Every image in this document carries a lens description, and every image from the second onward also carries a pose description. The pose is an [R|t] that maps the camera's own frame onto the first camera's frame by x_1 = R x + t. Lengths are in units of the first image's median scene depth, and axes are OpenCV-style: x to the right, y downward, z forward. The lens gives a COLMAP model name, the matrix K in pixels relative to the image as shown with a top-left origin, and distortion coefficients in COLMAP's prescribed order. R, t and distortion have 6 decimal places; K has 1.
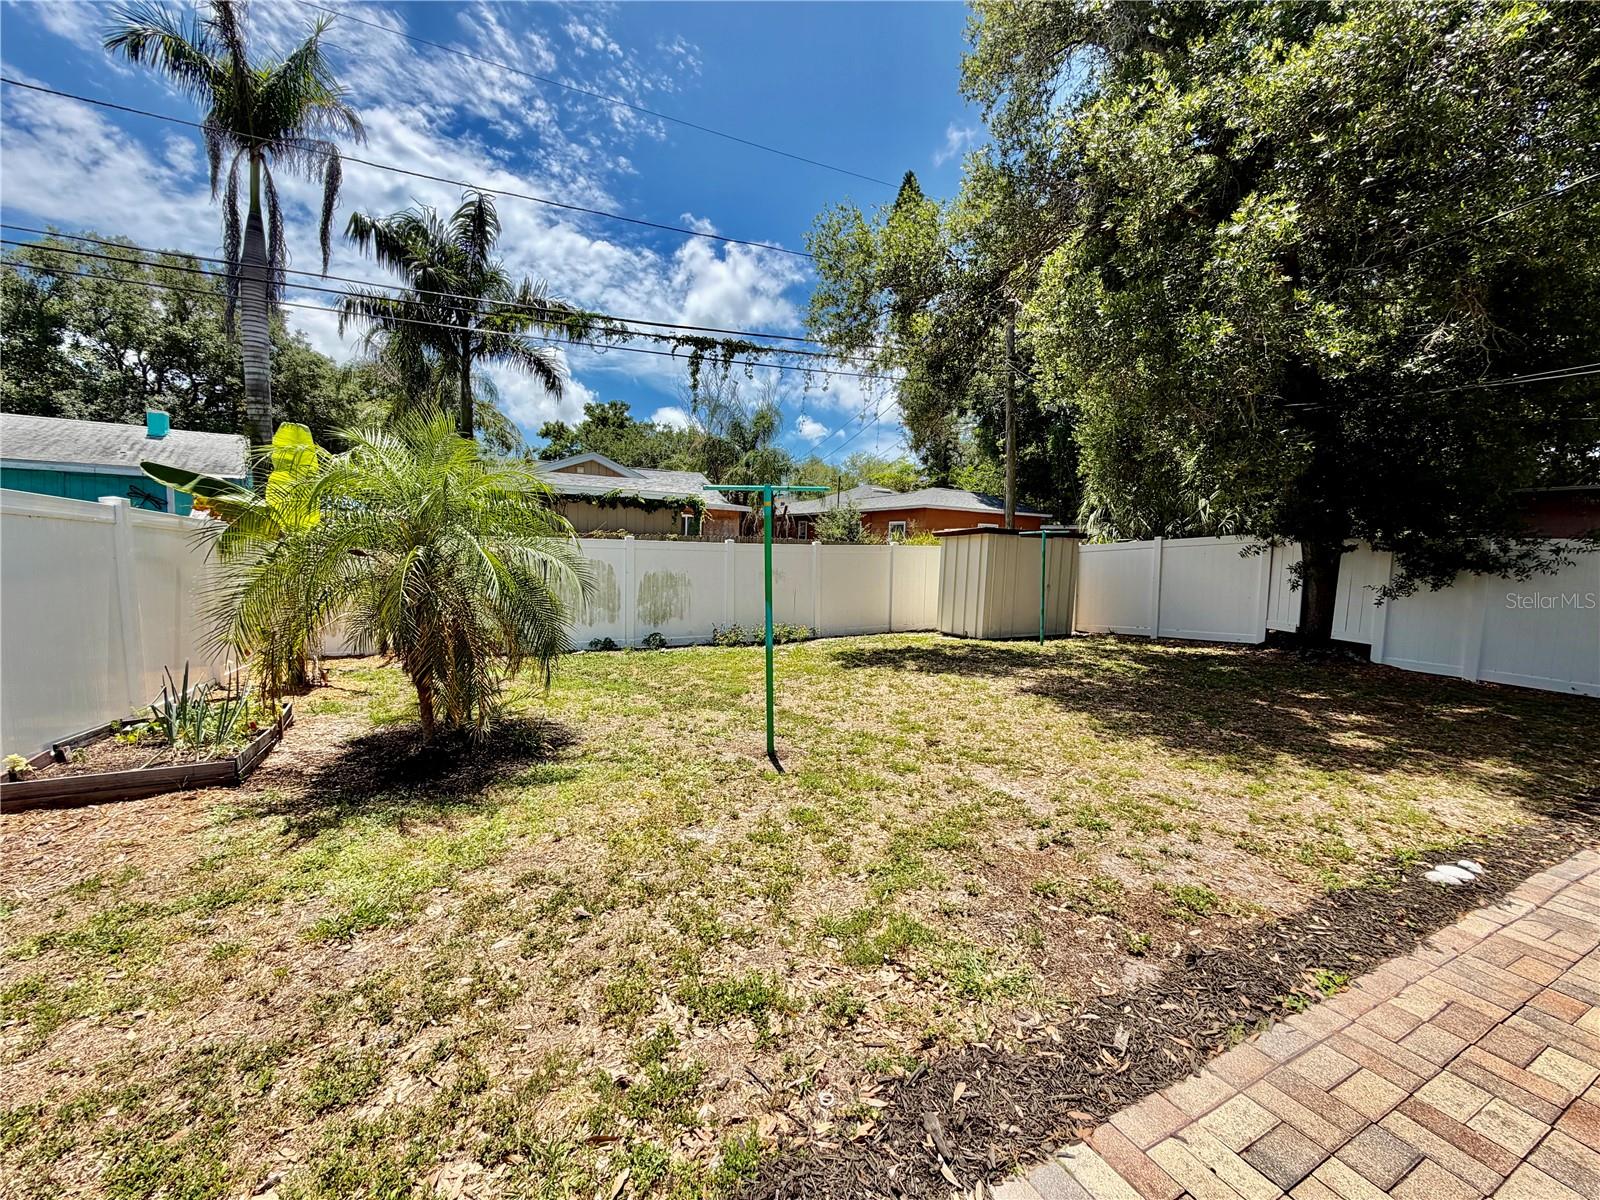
lens RADIAL K [[638.5, 0, 798.4], [0, 638.5, 606.7], [0, 0, 1]] dist [-0.001241, 0.000055]
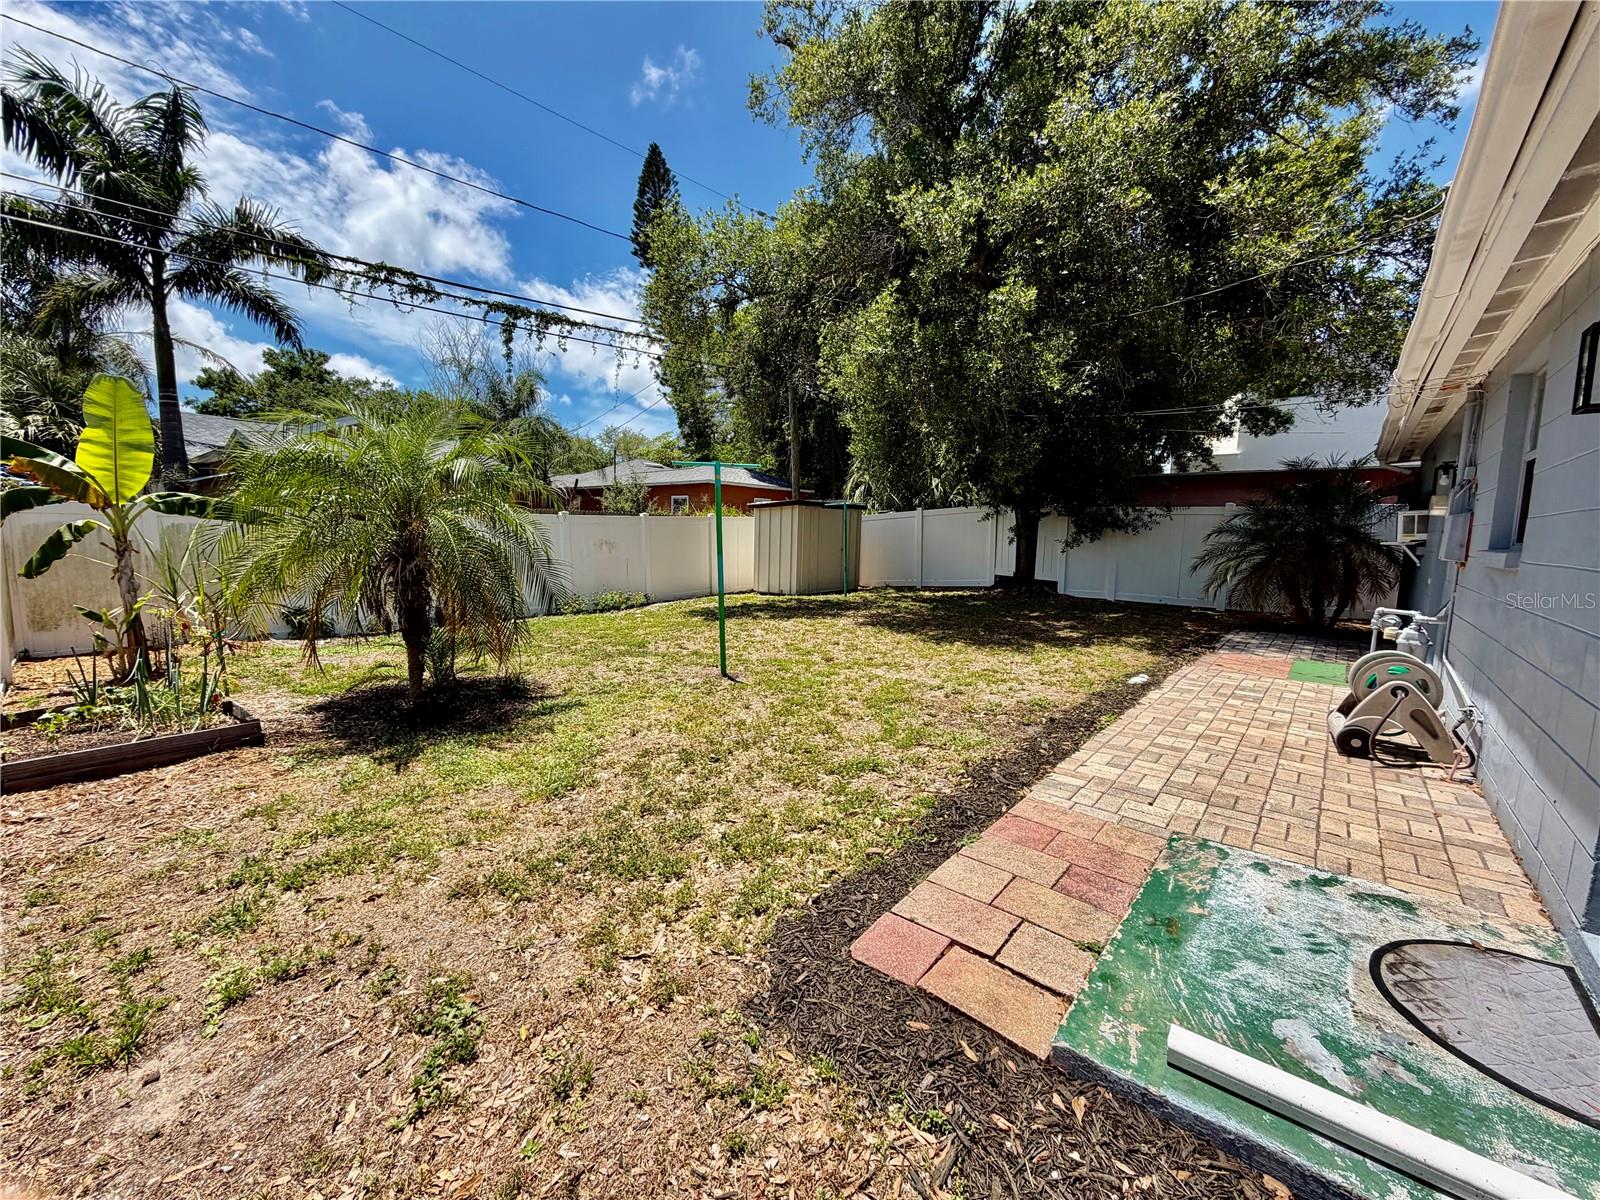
lens RADIAL K [[638.5, 0, 799.2], [0, 638.5, 603.3], [0, 0, 1]] dist [-0.001241, 0.000055]
pose [[0.922841, -0.057897, 0.380806, -0.277779], [0.045593, 0.998108, 0.041261, 0.030640], [-0.382474, -0.020715, 0.923734, -0.164238]]
